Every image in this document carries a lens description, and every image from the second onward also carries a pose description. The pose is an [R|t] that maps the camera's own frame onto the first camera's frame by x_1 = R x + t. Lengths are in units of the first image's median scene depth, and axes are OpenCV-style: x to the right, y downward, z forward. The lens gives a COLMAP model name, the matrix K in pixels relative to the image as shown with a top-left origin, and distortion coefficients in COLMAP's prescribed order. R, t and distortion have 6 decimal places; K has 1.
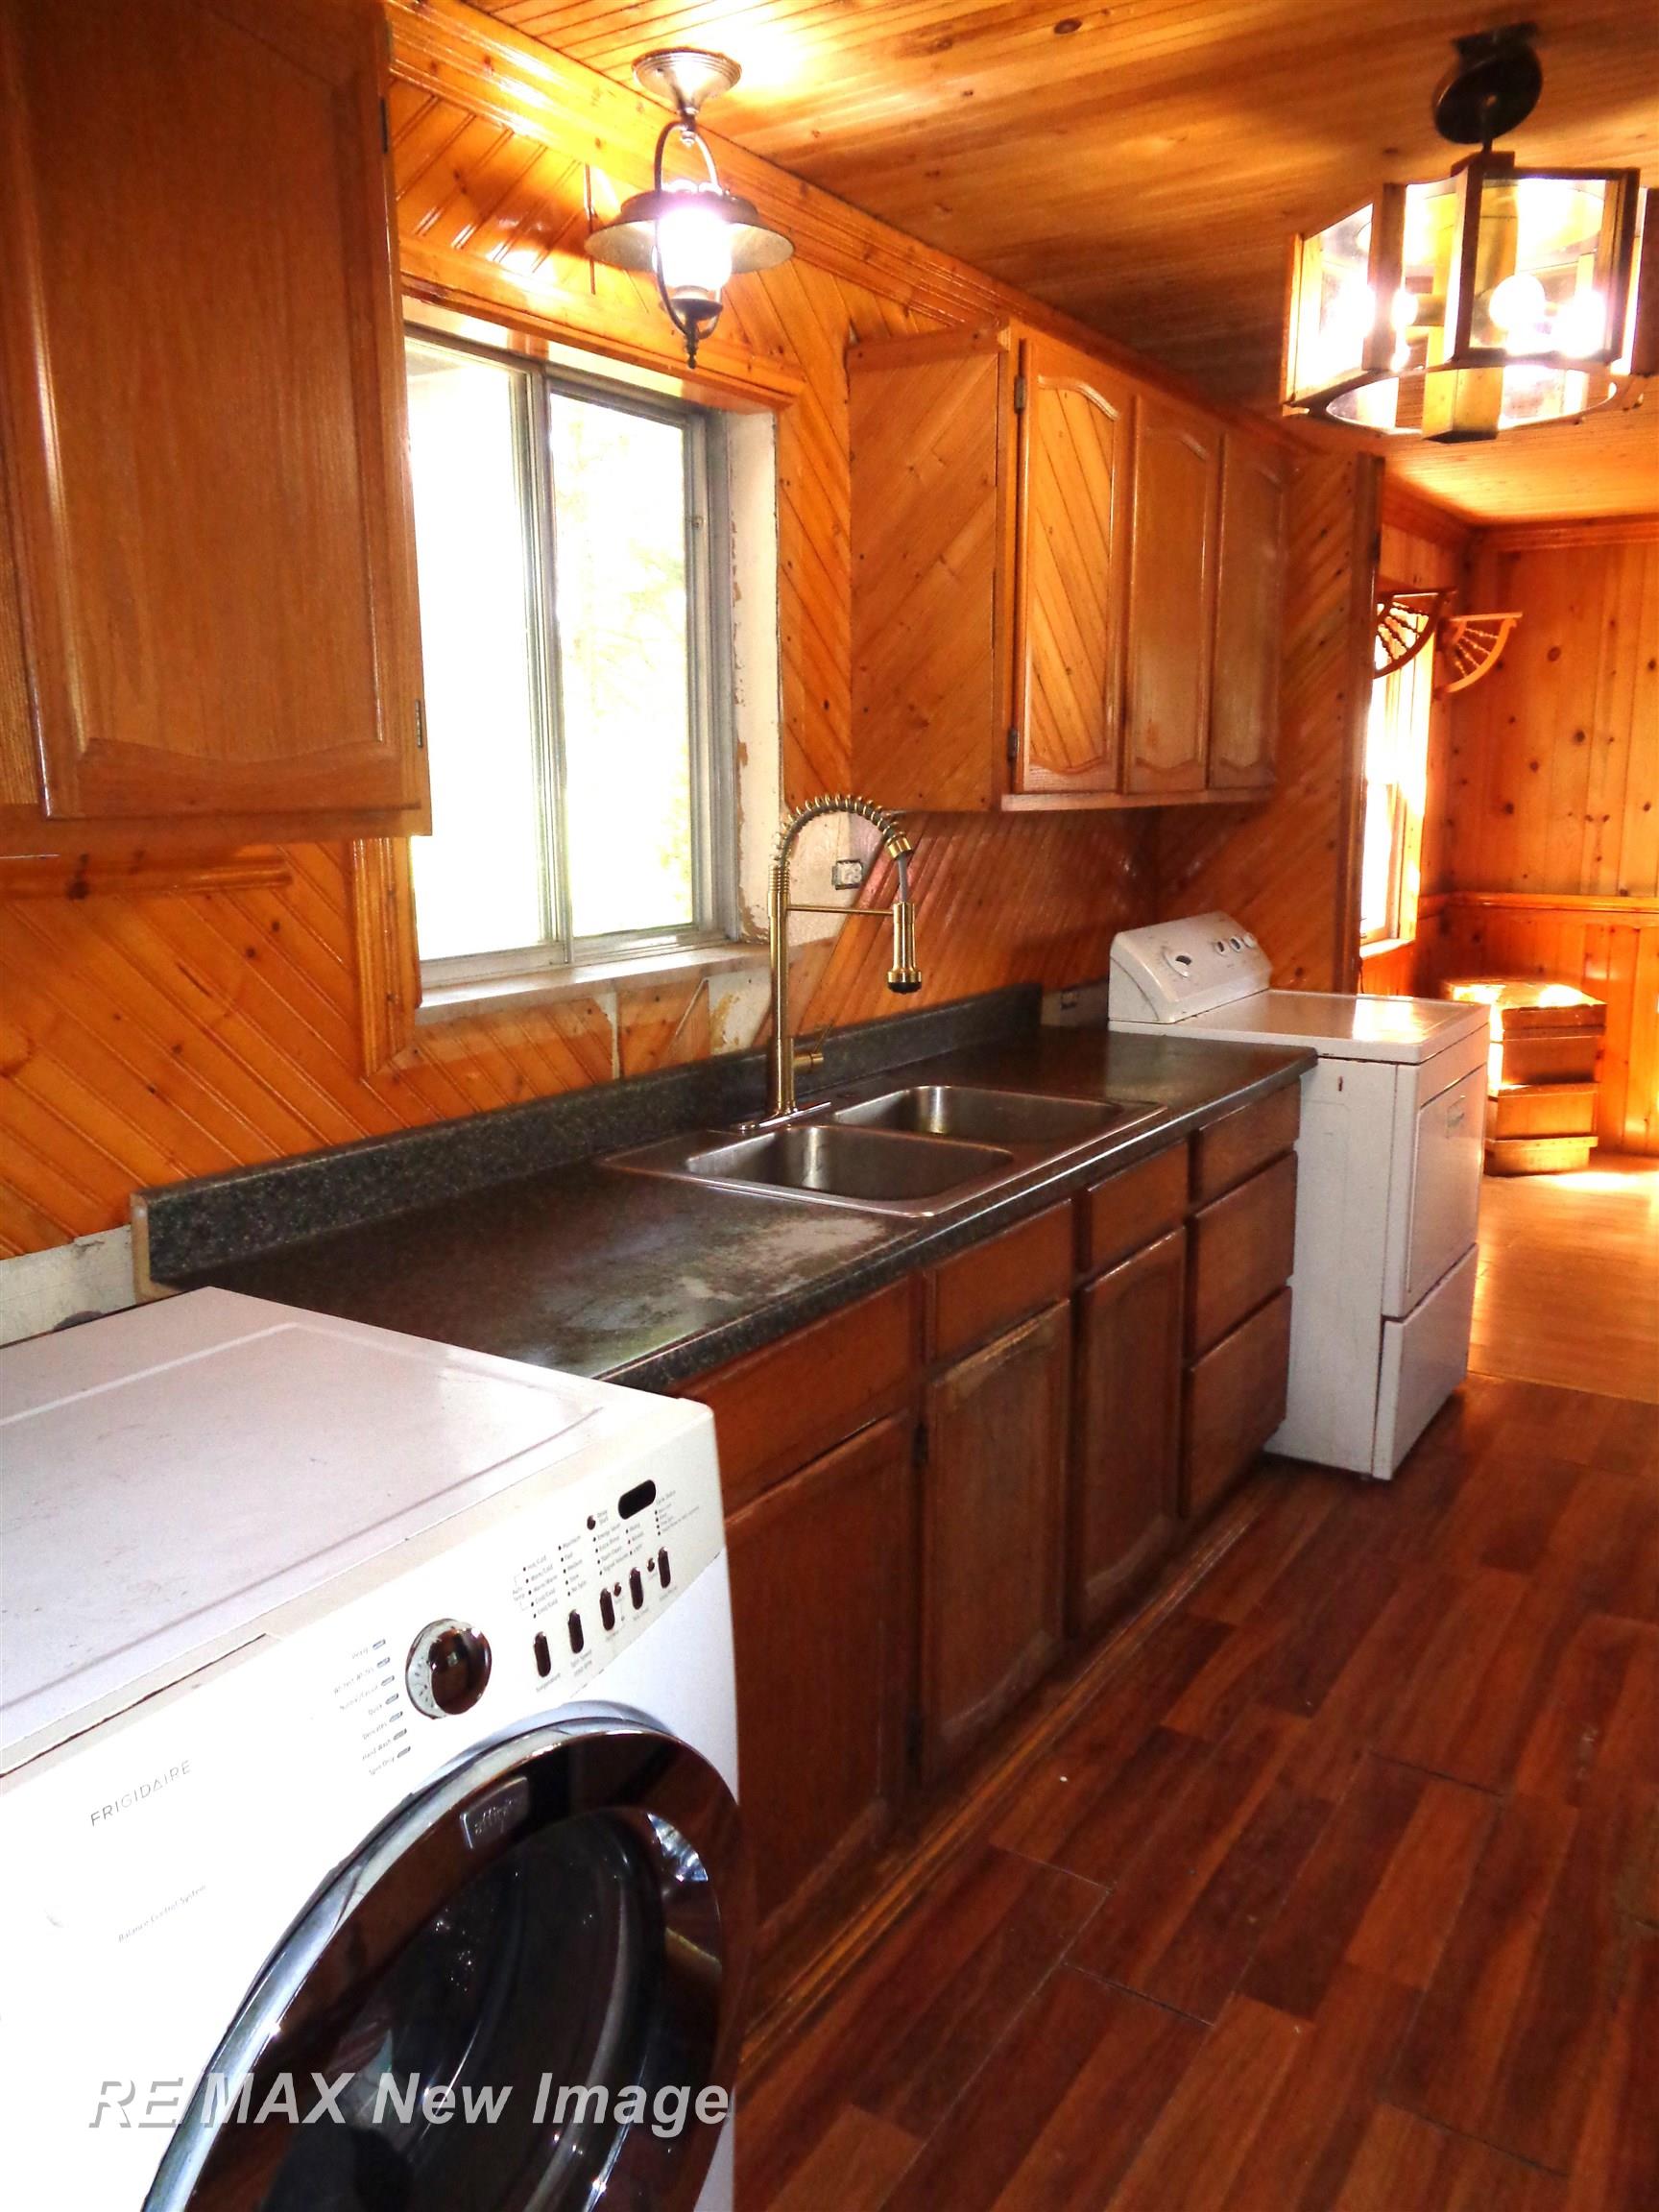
lens RADIAL K [[1658.6, 0, 829.5], [0, 1658.6, 1106.0], [0, 0, 1]] dist [-0.002631, -0.000049]
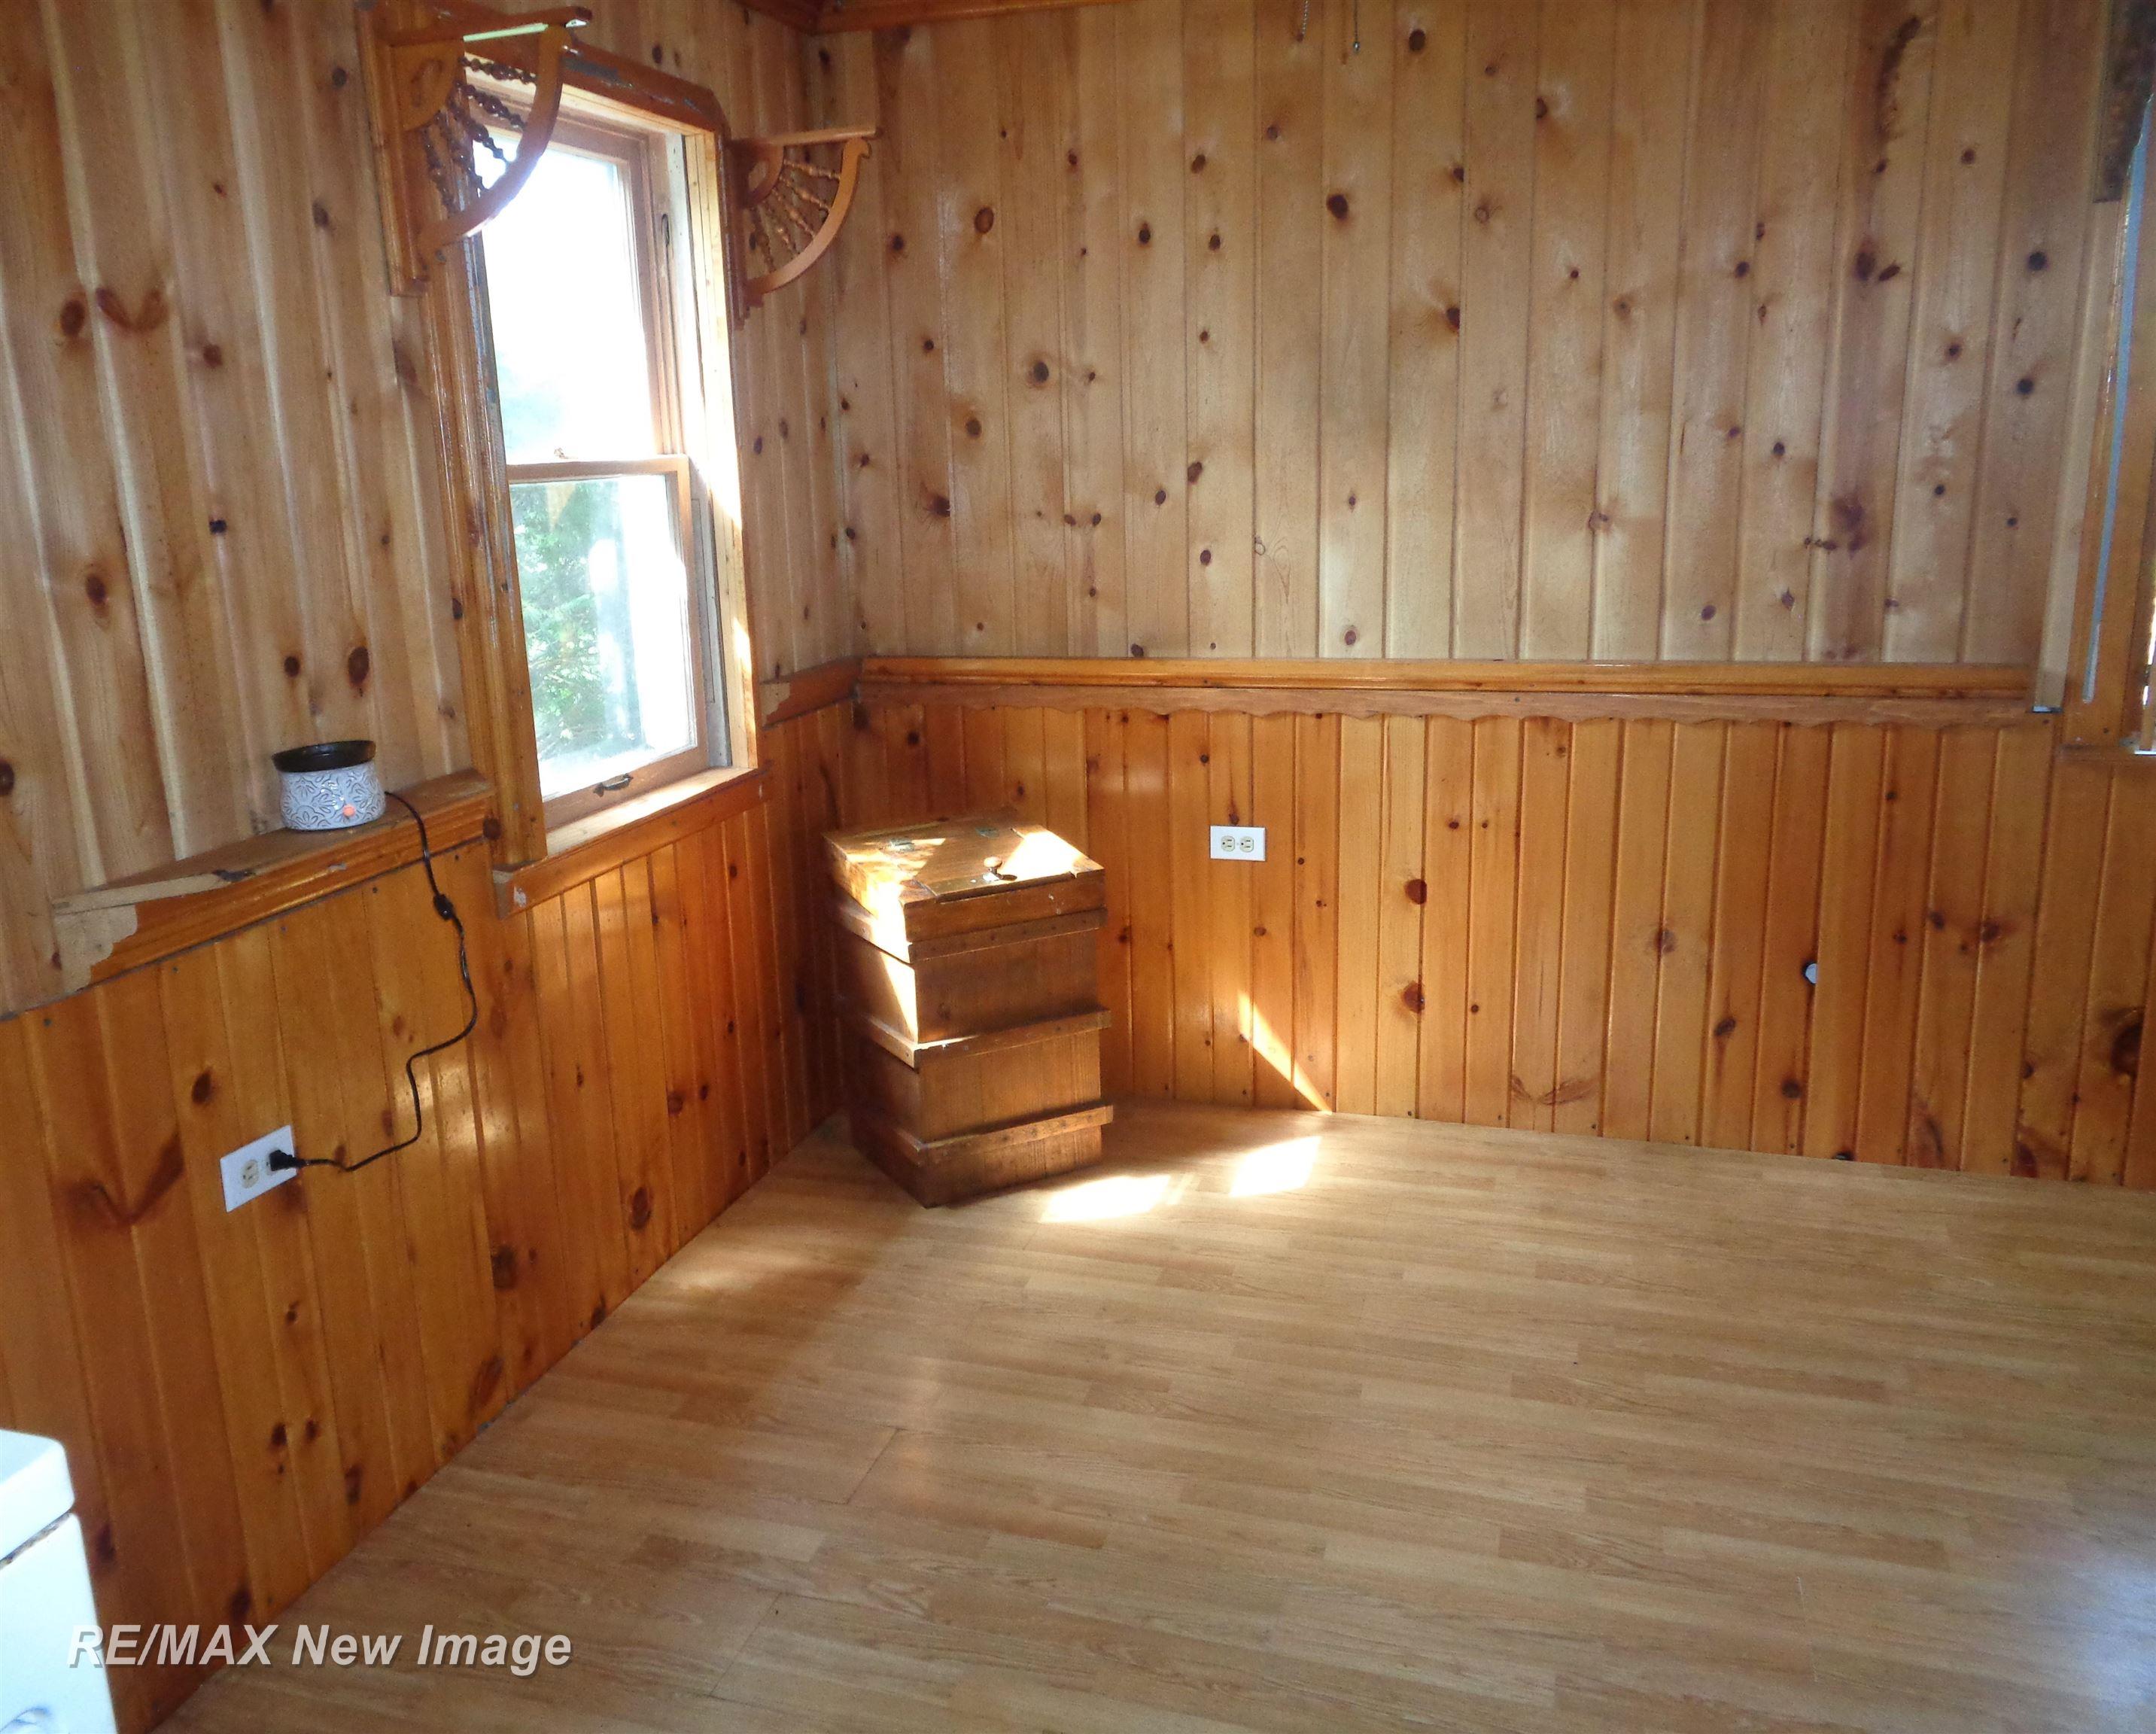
lens RADIAL K [[1798.2, 0, 1078.0], [0, 1798.2, 867.0], [0, 0, 1]] dist [0.003916, 0.002050]
pose [[0.952280, -0.087567, 0.292396, 0.282344], [0.073522, 0.995564, 0.058707, -0.095833], [-0.296239, -0.034408, 0.954494, 0.430898]]
